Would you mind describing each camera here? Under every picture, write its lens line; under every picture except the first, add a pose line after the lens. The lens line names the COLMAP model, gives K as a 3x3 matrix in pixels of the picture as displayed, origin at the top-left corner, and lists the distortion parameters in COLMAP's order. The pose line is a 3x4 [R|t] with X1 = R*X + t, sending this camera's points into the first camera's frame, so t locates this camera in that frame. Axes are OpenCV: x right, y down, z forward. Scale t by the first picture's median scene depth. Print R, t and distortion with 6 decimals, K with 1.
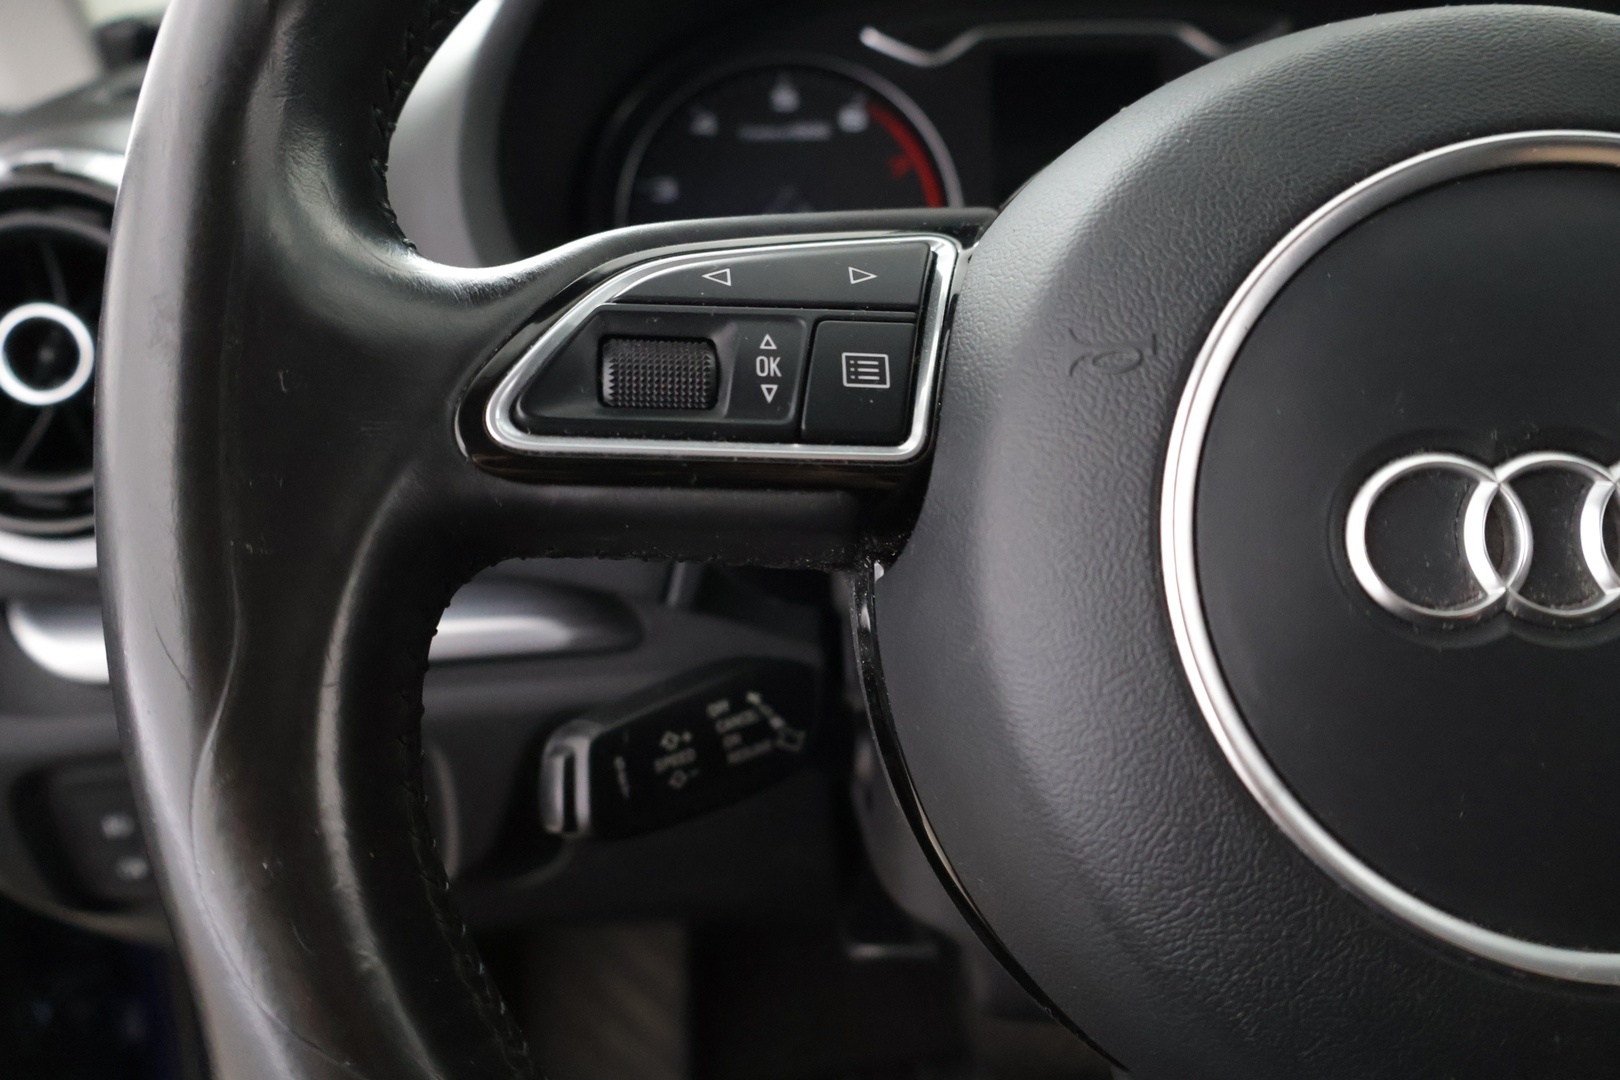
lens RADIAL K [[1361.6, 0, 810.0], [0, 1361.6, 540.0], [0, 0, 1]] dist [-0.006126, 0.011096]
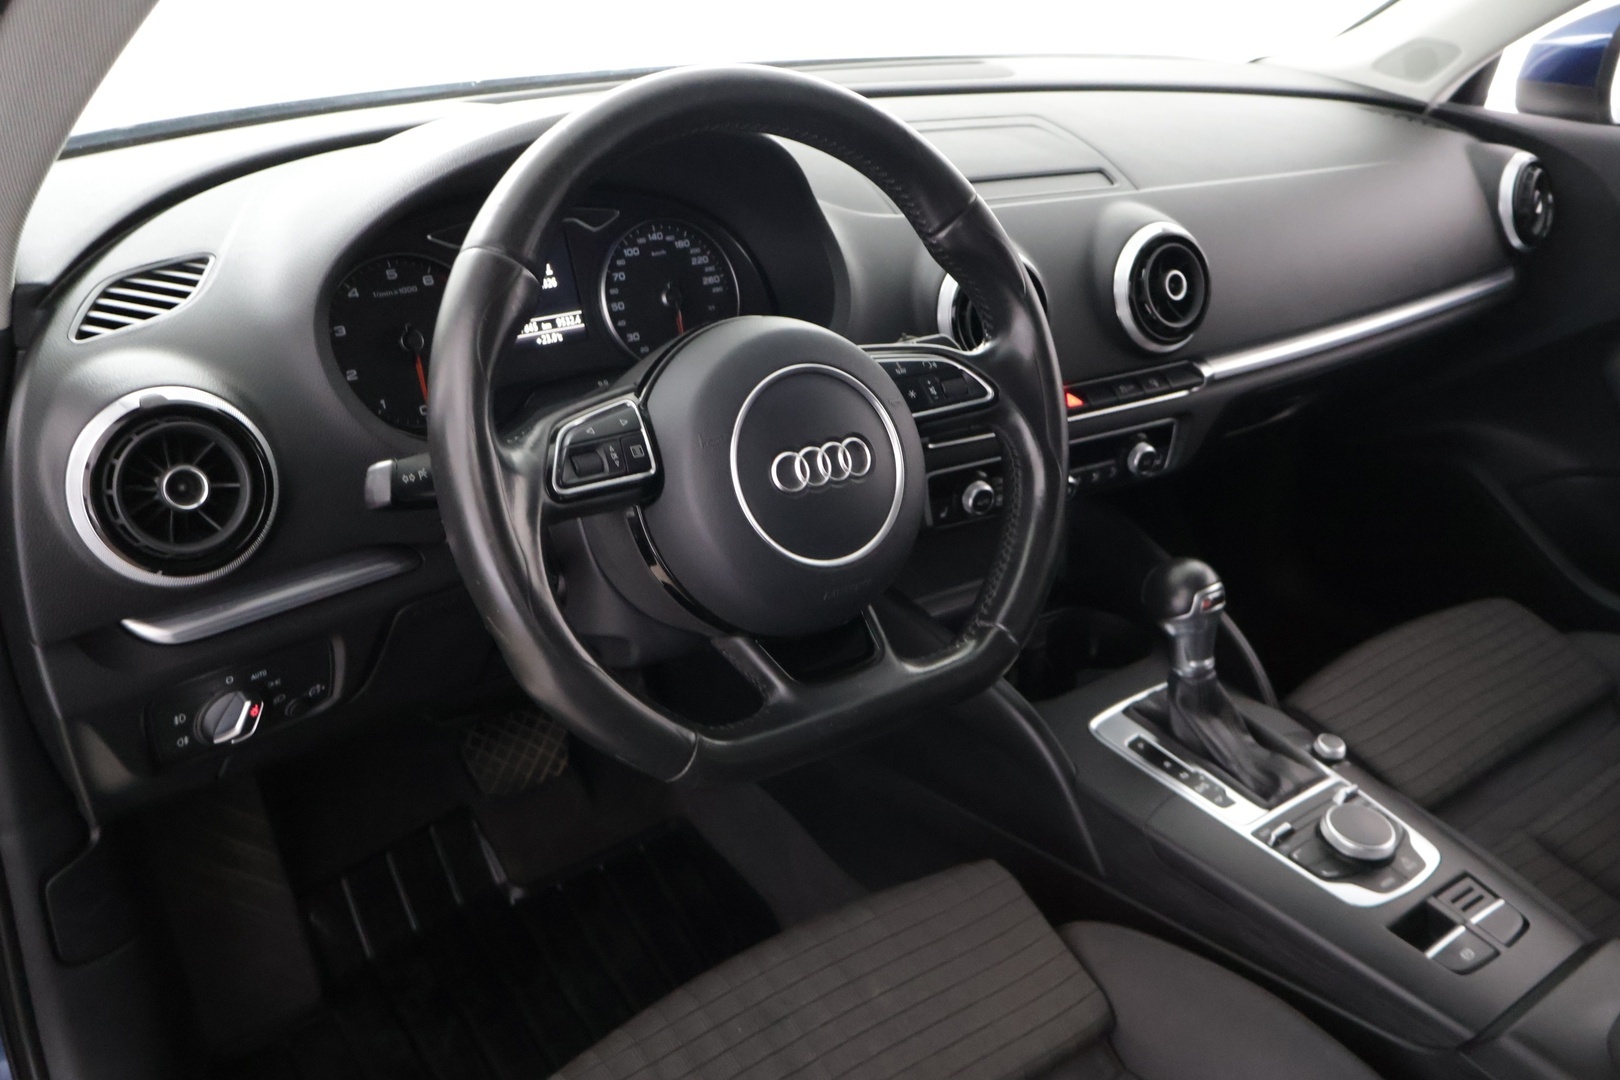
lens RADIAL K [[1353.6, 0, 810.0], [0, 1353.6, 540.0], [0, 0, 1]] dist [-0.005330, -0.009613]
pose [[0.808856, -0.217241, 0.546404, -1.492991], [0.161722, 0.975602, 0.148480, -0.335707], [-0.565329, -0.031734, 0.824255, -2.038115]]
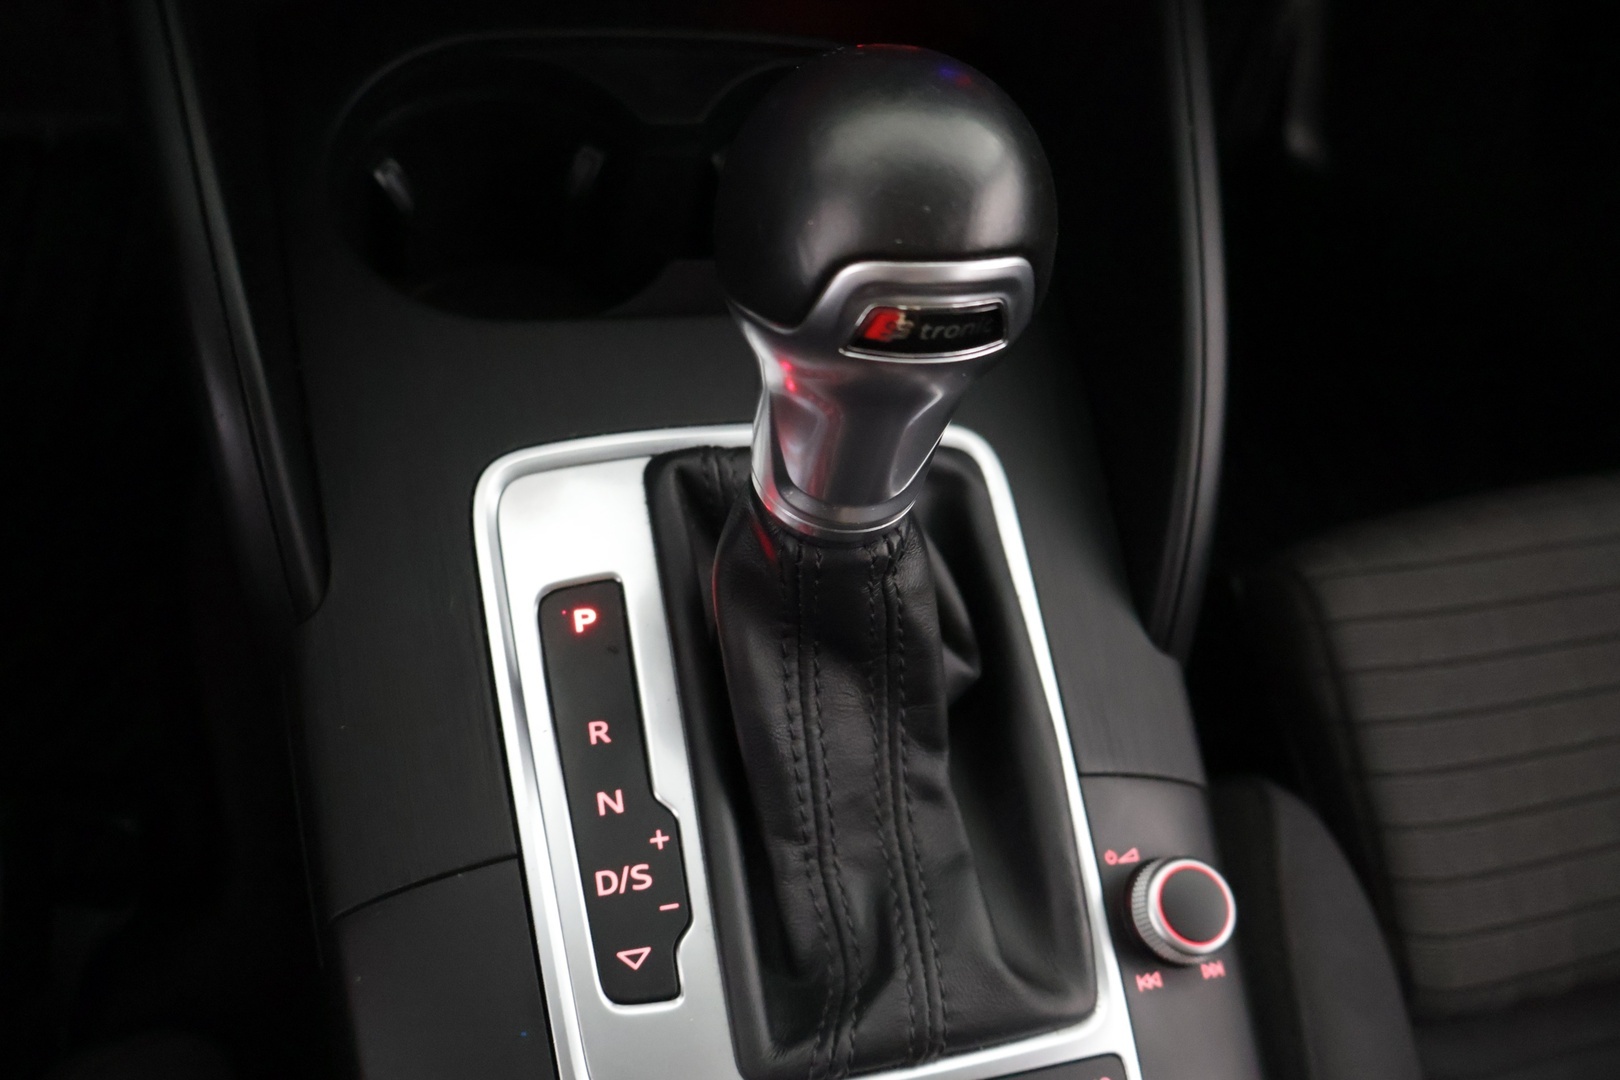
lens RADIAL K [[1353.6, 0, 810.0], [0, 1353.6, 540.0], [0, 0, 1]] dist [-0.005330, -0.009613]
pose [[0.954437, -0.055382, 0.293228, 1.965078], [-0.152527, 0.754035, 0.638879, 0.331160], [-0.256487, -0.654495, 0.711232, 0.385615]]
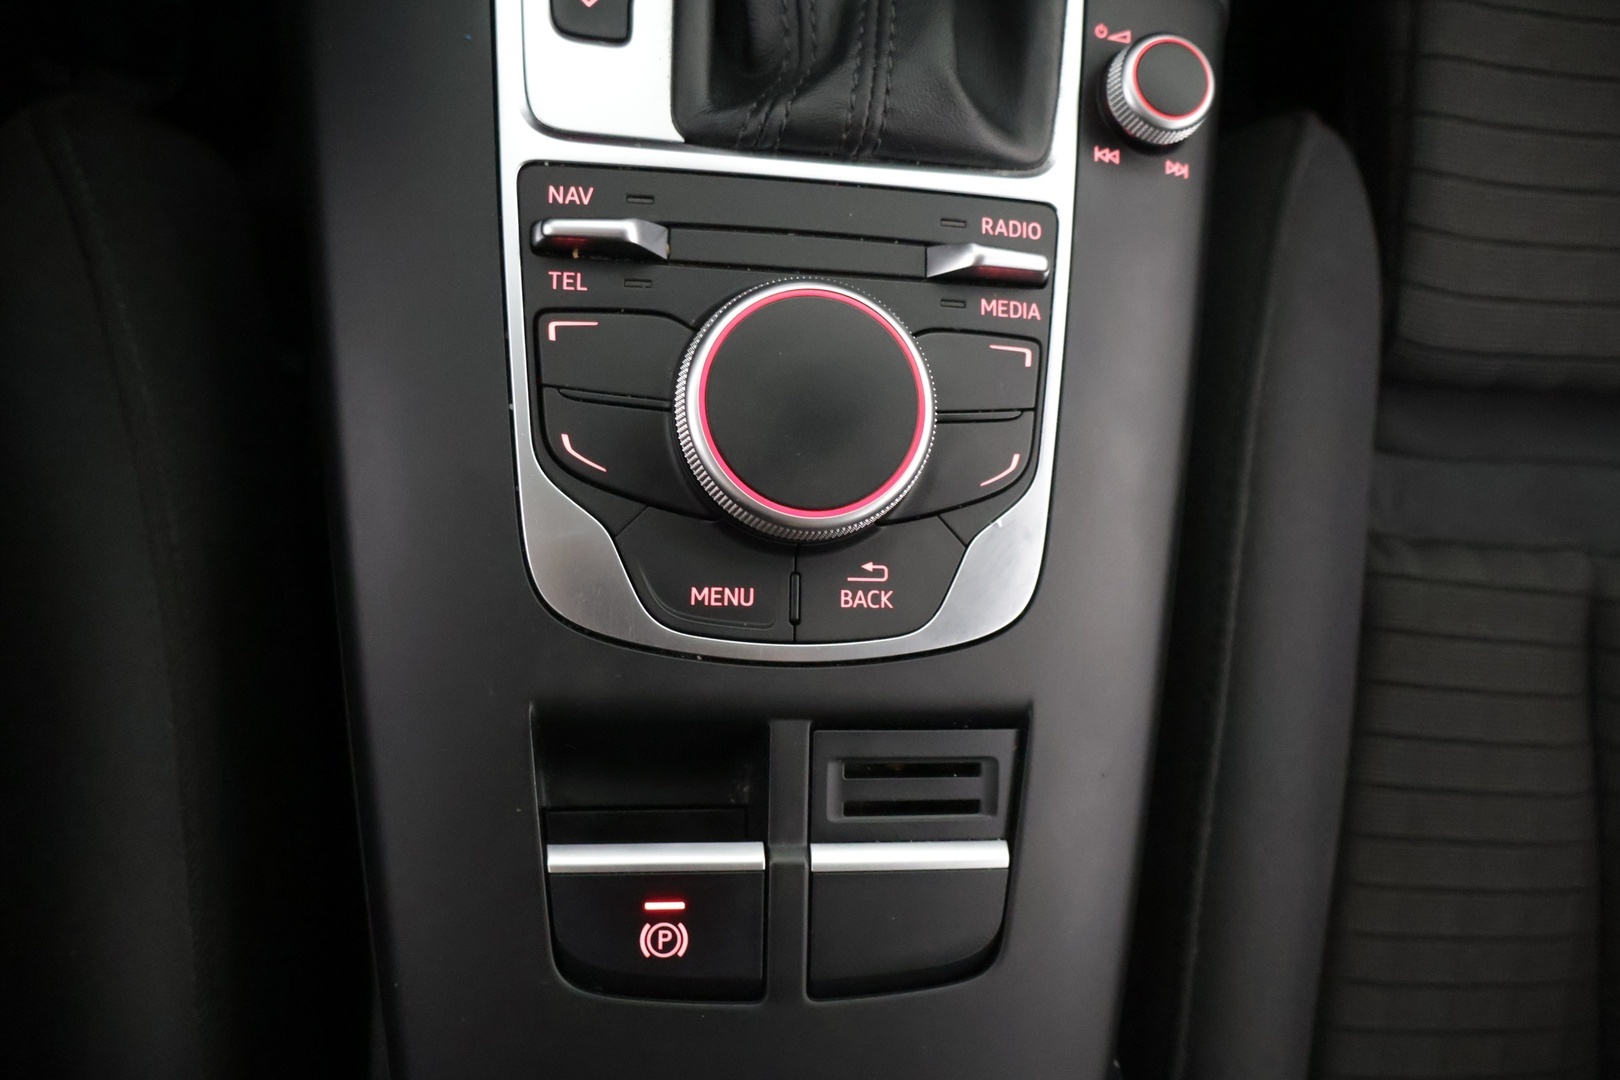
lens RADIAL K [[1353.6, 0, 810.0], [0, 1353.6, 540.0], [0, 0, 1]] dist [-0.005330, -0.009613]
pose [[0.975944, 0.051396, 0.211877, 2.131226], [-0.209401, 0.491544, 0.845302, 0.629793], [-0.060702, -0.869335, 0.490482, -0.018700]]
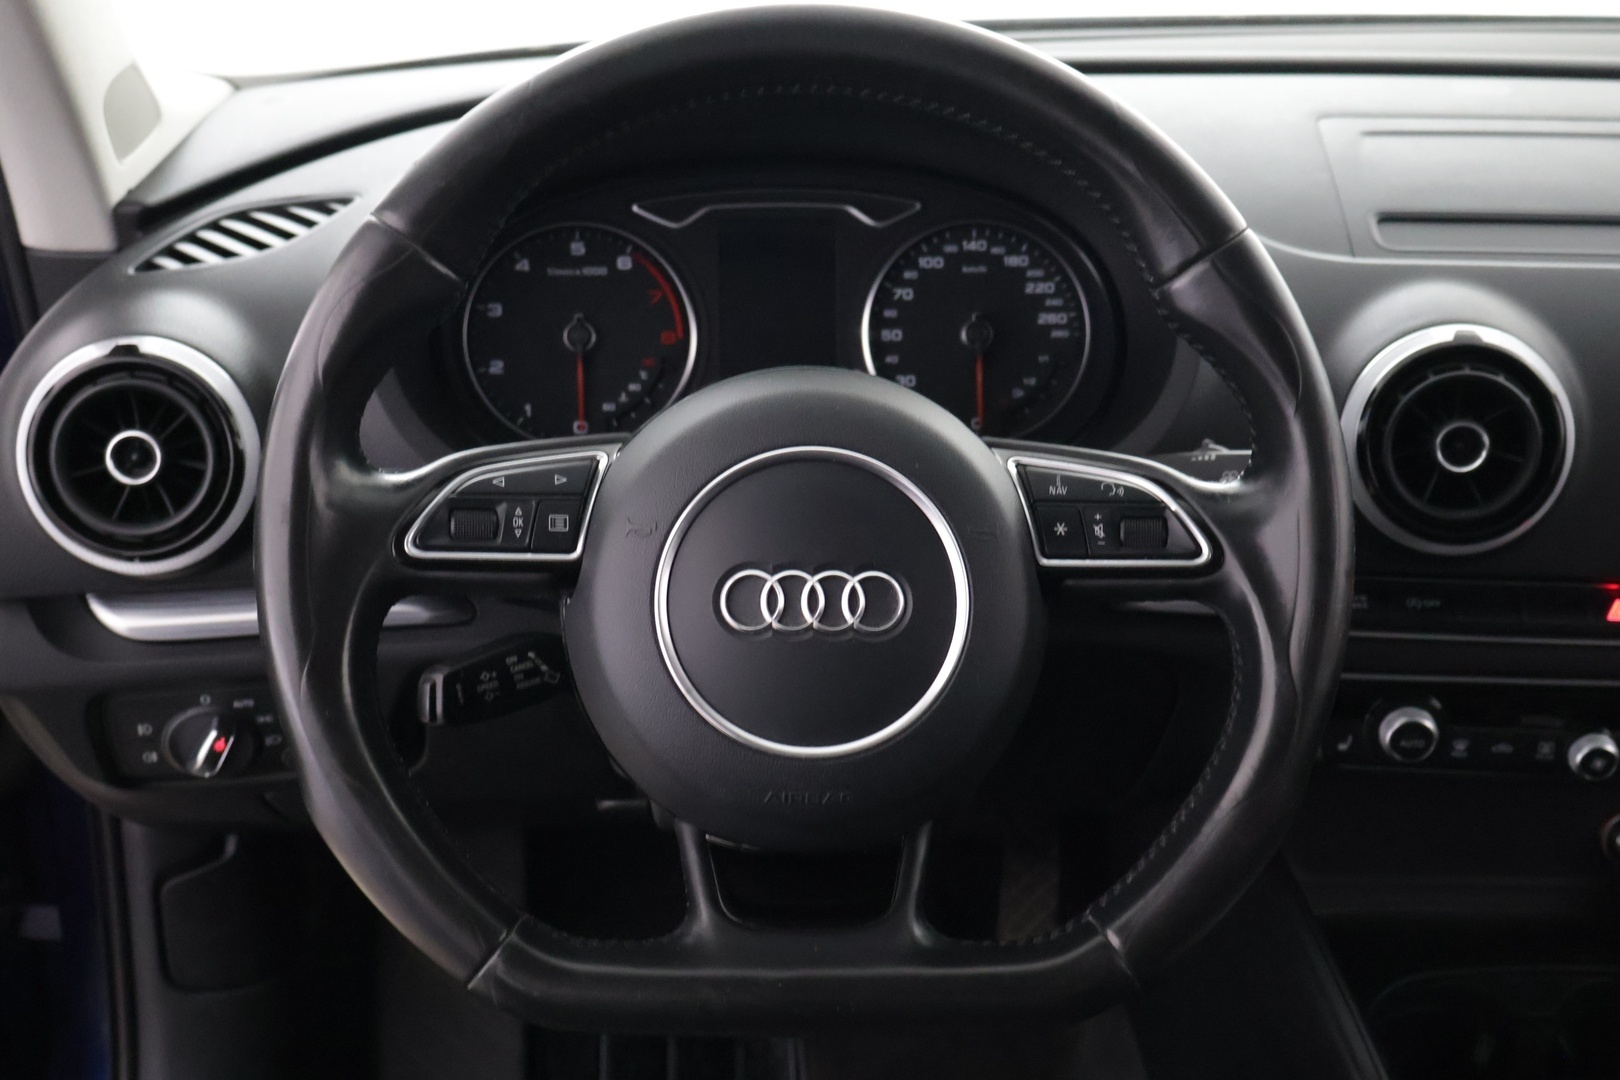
lens RADIAL K [[1831.3, 0, 810.0], [0, 1831.3, 540.0], [0, 0, 1]] dist [0.017757, 0.019142]
pose [[0.999032, 0.013674, 0.041804, 0.347744], [-0.015870, 0.998485, 0.052680, -0.268227], [-0.041020, -0.053292, 0.997736, -2.263854]]
